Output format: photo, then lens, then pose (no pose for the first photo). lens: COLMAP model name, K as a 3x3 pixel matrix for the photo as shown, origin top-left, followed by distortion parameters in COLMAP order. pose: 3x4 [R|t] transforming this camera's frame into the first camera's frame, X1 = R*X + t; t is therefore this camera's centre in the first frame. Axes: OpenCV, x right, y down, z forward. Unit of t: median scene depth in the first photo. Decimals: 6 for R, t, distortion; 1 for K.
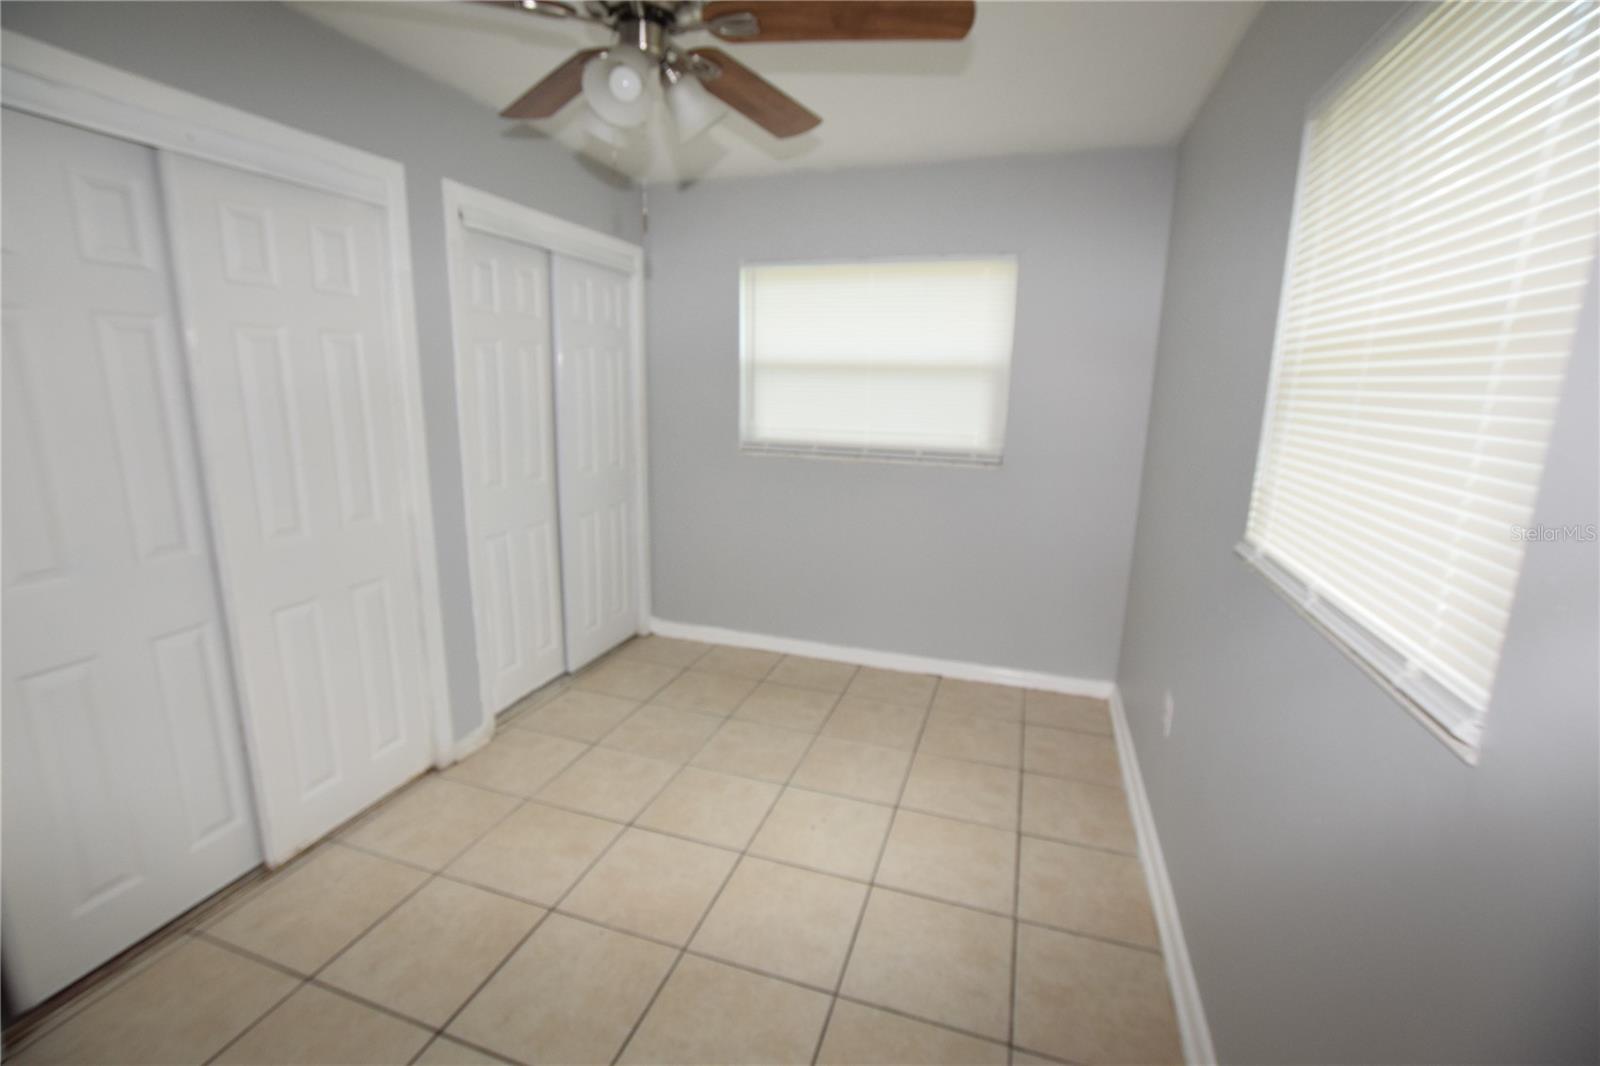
lens RADIAL K [[711.3, 0, 808.3], [0, 711.3, 524.2], [0, 0, 1]] dist [-0.030337, -0.000027]
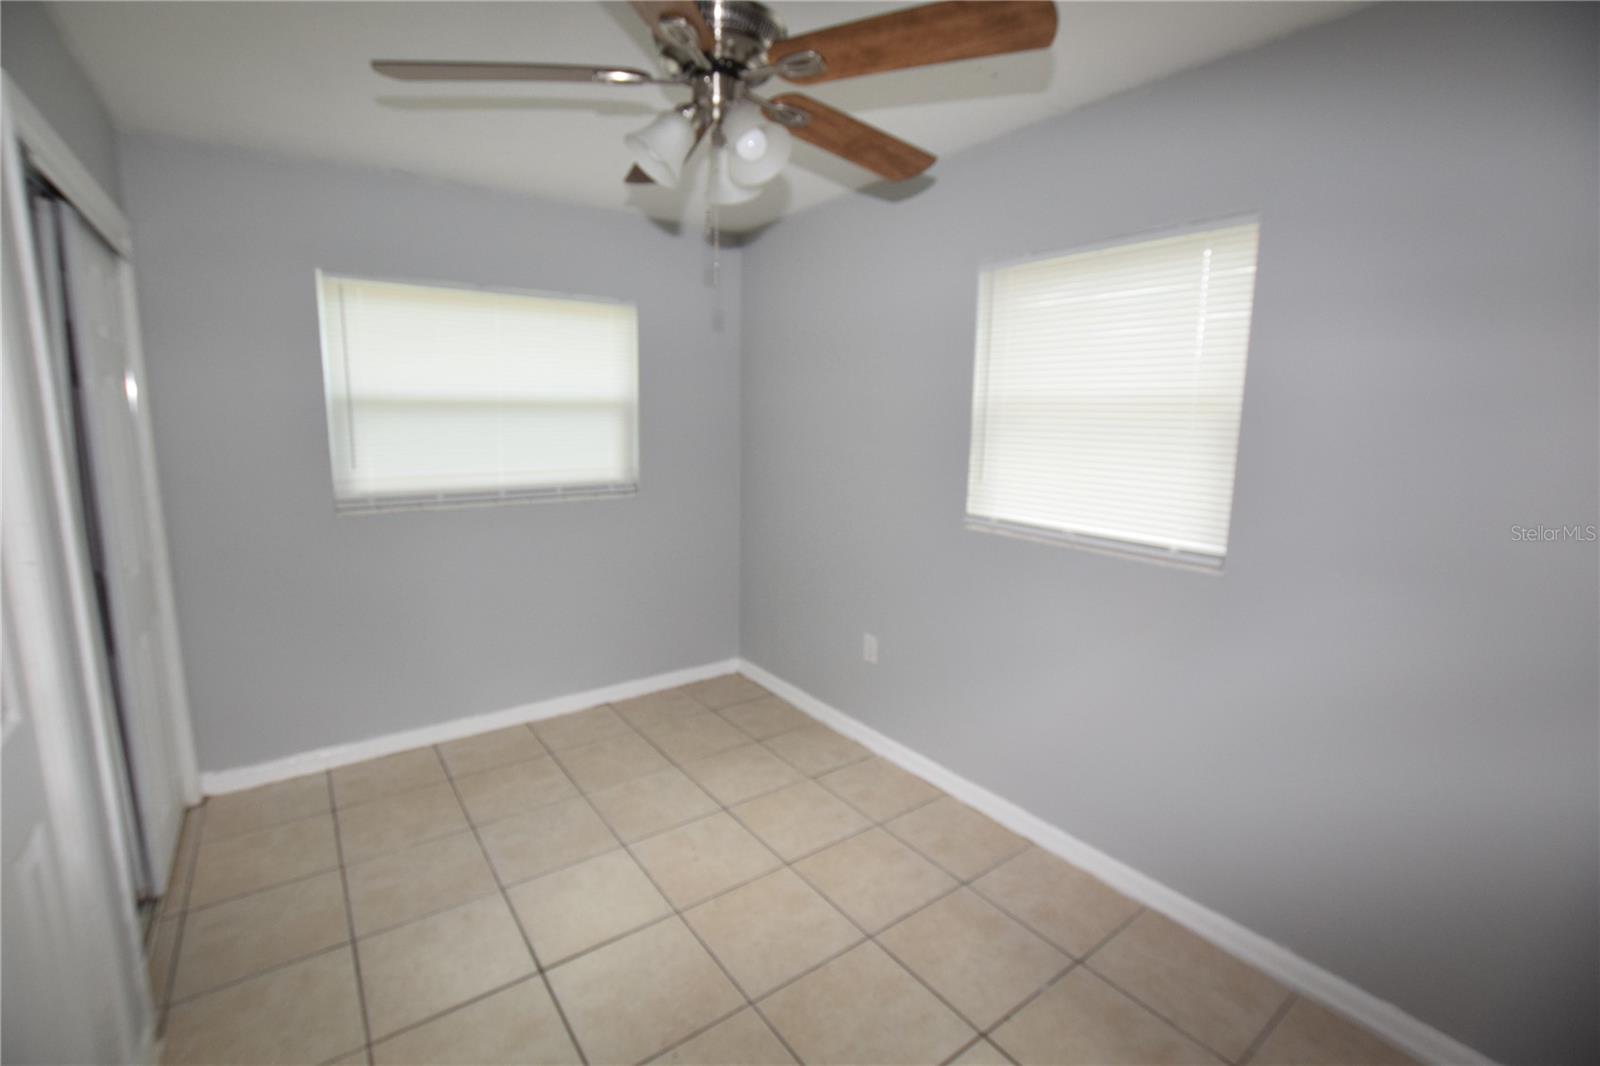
lens RADIAL K [[705.4, 0, 790.4], [0, 705.4, 523.9], [0, 0, 1]] dist [-0.029890, 0.000469]
pose [[0.580640, -0.140372, 0.801968, -0.465089], [0.164754, 0.984904, 0.053107, -0.054273], [-0.797316, 0.101291, 0.595001, 0.173870]]
